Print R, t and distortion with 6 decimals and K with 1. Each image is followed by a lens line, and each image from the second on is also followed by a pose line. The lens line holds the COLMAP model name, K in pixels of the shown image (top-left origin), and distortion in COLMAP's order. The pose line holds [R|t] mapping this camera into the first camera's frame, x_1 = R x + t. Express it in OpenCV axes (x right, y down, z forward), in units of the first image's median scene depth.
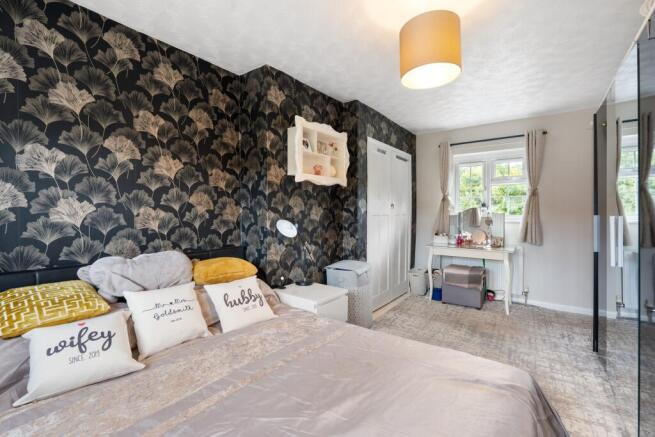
lens RADIAL K [[291.0, 0, 326.1], [0, 291.0, 210.0], [0, 0, 1]] dist [-0.000341, 0.000100]
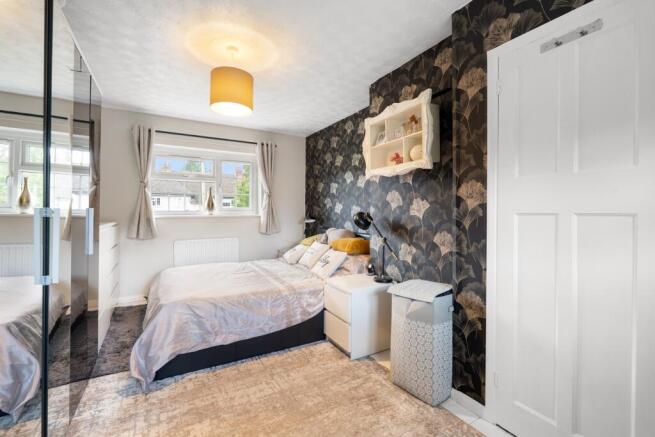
lens RADIAL K [[291.0, 0, 326.1], [0, 291.0, 210.0], [0, 0, 1]] dist [-0.000341, 0.000100]
pose [[-0.401923, 0.002176, -0.915671, 0.846714], [0.004701, 0.999989, 0.000313, 0.014374], [0.915661, -0.004178, -0.401929, 1.141451]]
